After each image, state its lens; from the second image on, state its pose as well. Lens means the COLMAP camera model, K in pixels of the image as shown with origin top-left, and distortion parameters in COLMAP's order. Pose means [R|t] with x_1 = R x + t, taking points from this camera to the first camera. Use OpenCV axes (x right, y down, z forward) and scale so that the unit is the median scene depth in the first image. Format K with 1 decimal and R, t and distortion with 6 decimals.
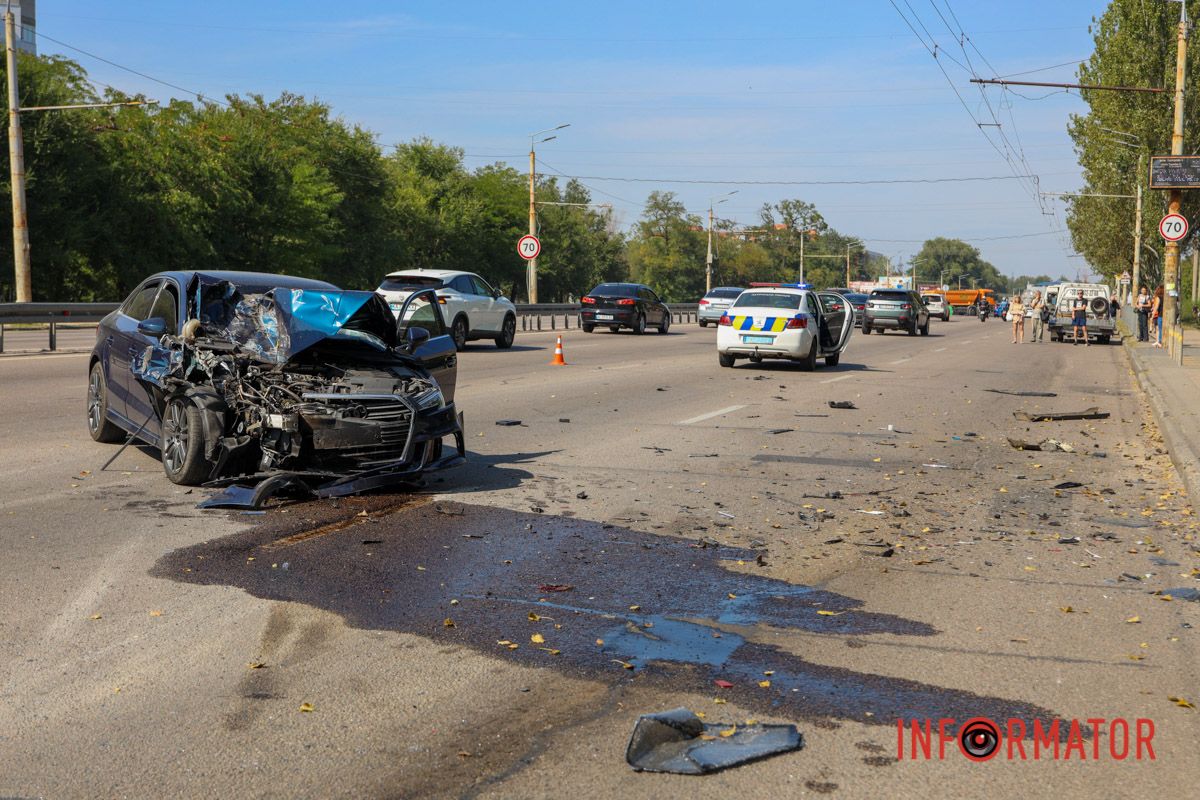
lens RADIAL K [[1679.2, 0, 600.0], [0, 1679.2, 400.0], [0, 0, 1]] dist [0.031207, -0.025768]
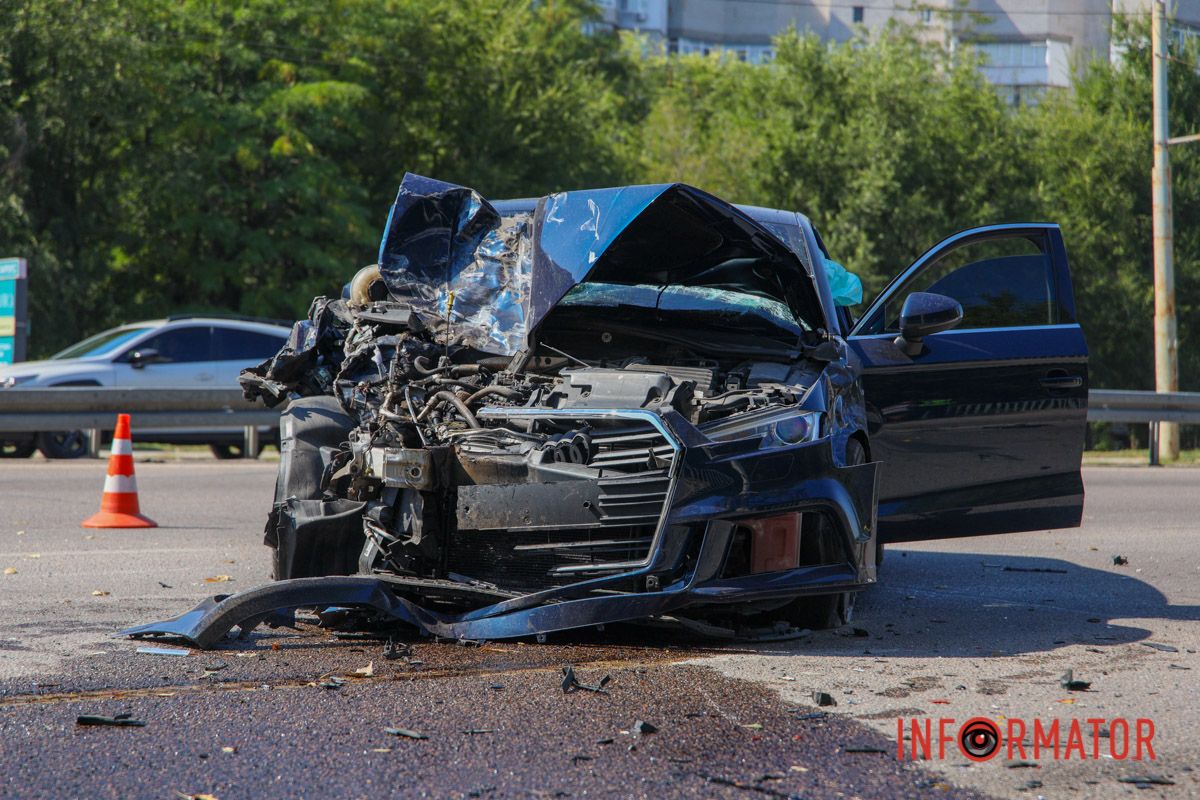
lens RADIAL K [[2358.3, 0, 600.0], [0, 2358.3, 400.0], [0, 0, 1]] dist [0.045465, 0.093421]
pose [[0.791980, -0.010563, -0.610456, 0.208048], [-0.042401, 0.996485, -0.072252, 0.034245], [0.609073, 0.083106, 0.788748, 0.478715]]
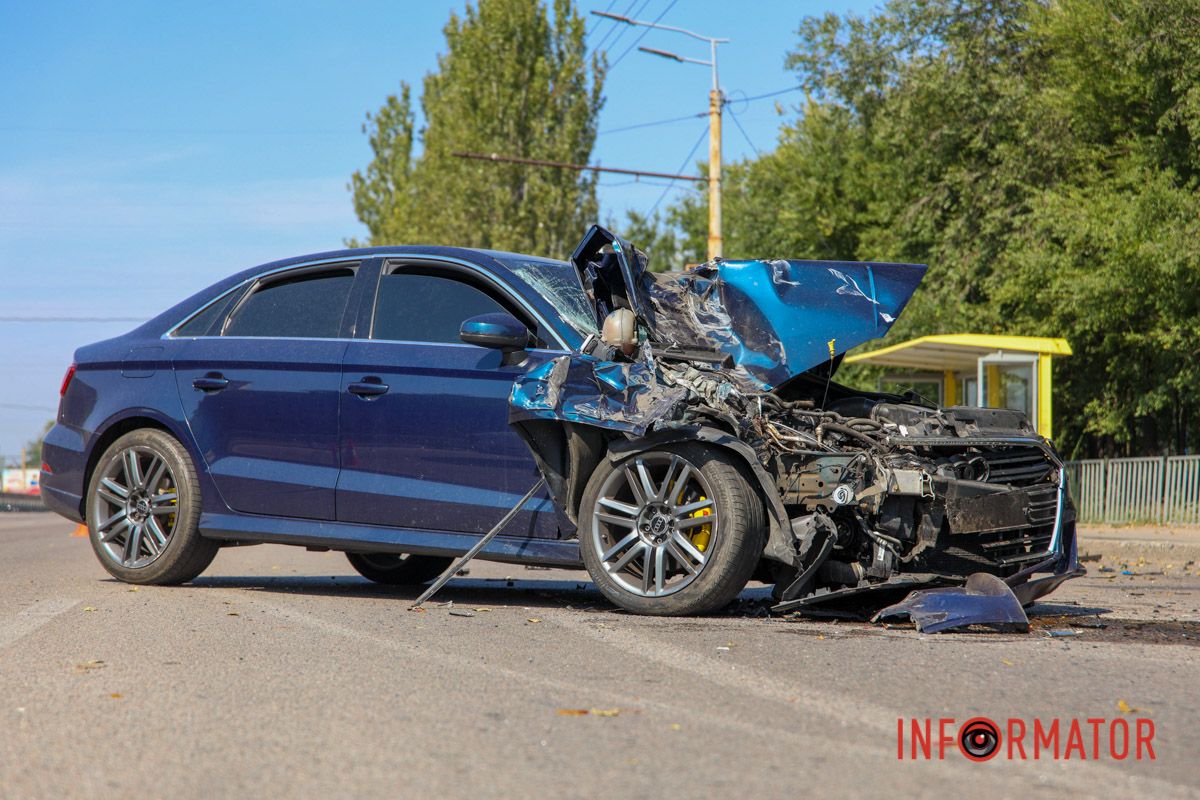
lens RADIAL K [[2320.3, 0, 573.7], [0, 2320.3, 399.9], [0, 0, 1]] dist [0.037409, 0.111234]
pose [[0.909568, 0.000690, 0.415555, -0.527393], [0.043328, 0.994391, -0.096487, 0.047451], [-0.413290, 0.105766, 0.904436, 0.328623]]
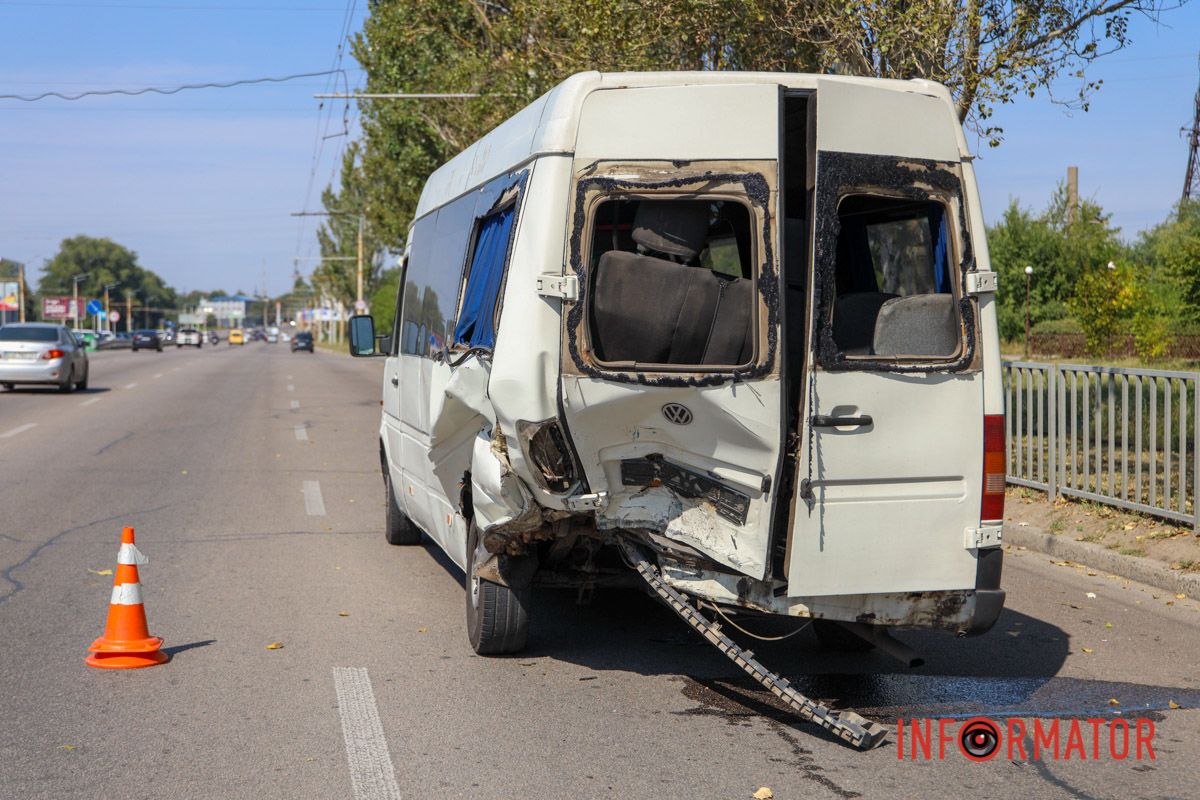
lens RADIAL K [[1679.2, 0, 600.0], [0, 1679.2, 400.0], [0, 0, 1]] dist [0.031207, -0.025768]
pose [[0.886525, -0.032283, 0.461553, 2.032773], [0.037232, 0.999305, -0.001616, -0.478088], [-0.461180, 0.018617, 0.887111, 8.060414]]
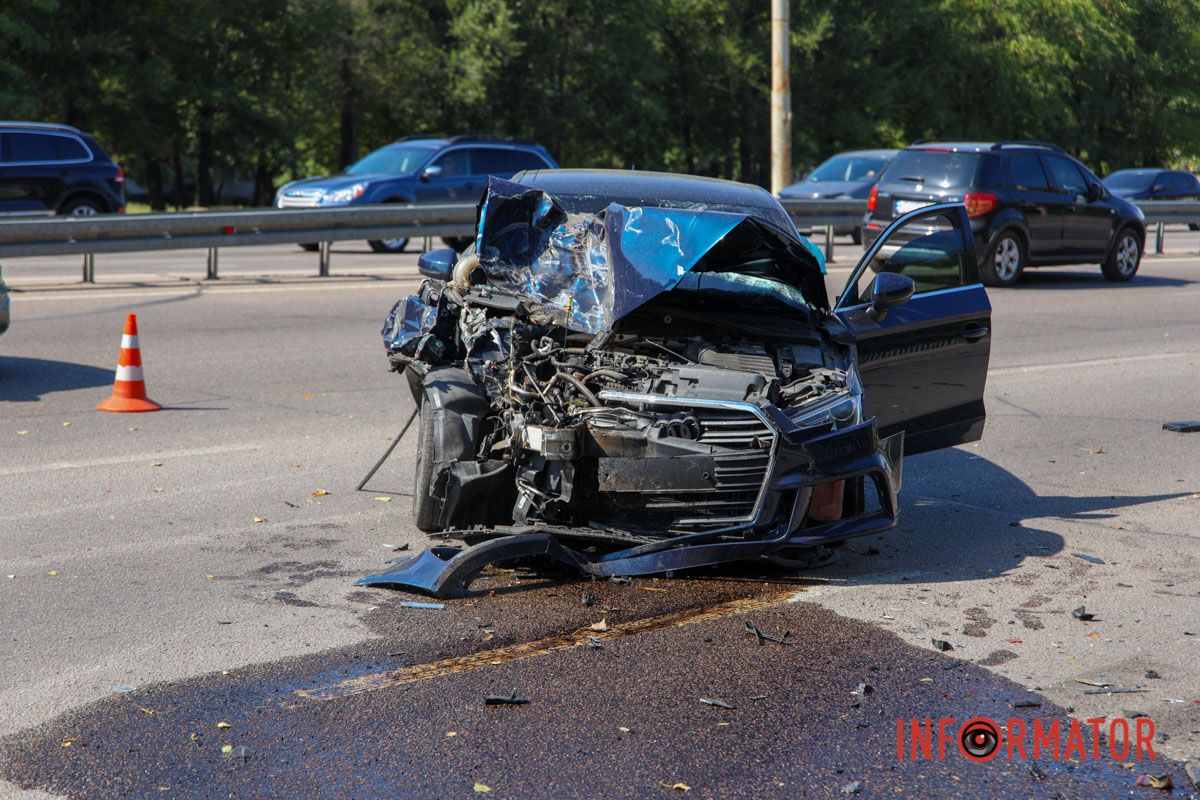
lens RADIAL K [[2210.0, 0, 600.0], [0, 2210.0, 400.0], [0, 0, 1]] dist [0.052392, 0.165163]
pose [[0.891399, 0.057190, -0.449596, 0.148946], [-0.039719, 0.998047, 0.048206, -0.033814], [0.451475, -0.025113, 0.891930, 0.293643]]
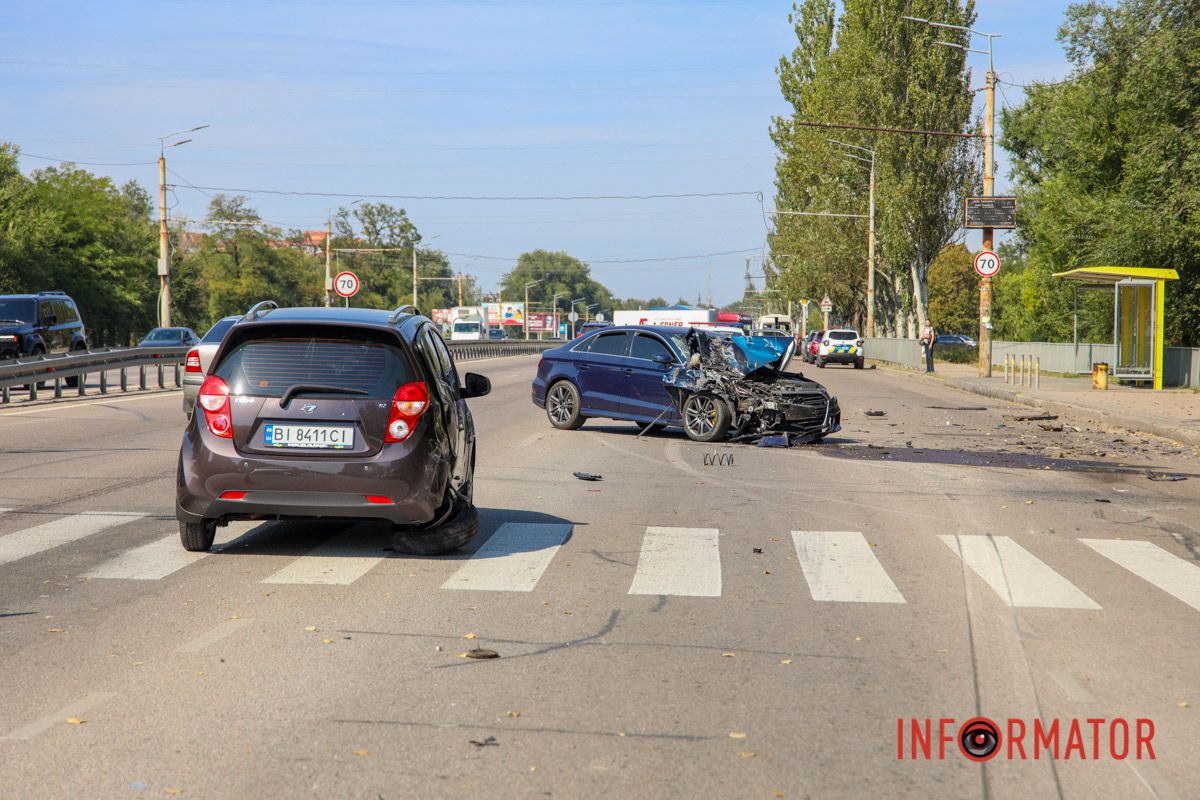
lens RADIAL K [[2358.3, 0, 600.0], [0, 2358.3, 400.0], [0, 0, 1]] dist [0.045465, 0.093421]
pose [[0.971252, -0.017752, 0.237392, -0.899021], [0.025170, 0.999284, -0.028256, 0.068539], [-0.236721, 0.033419, 0.971003, -1.377771]]
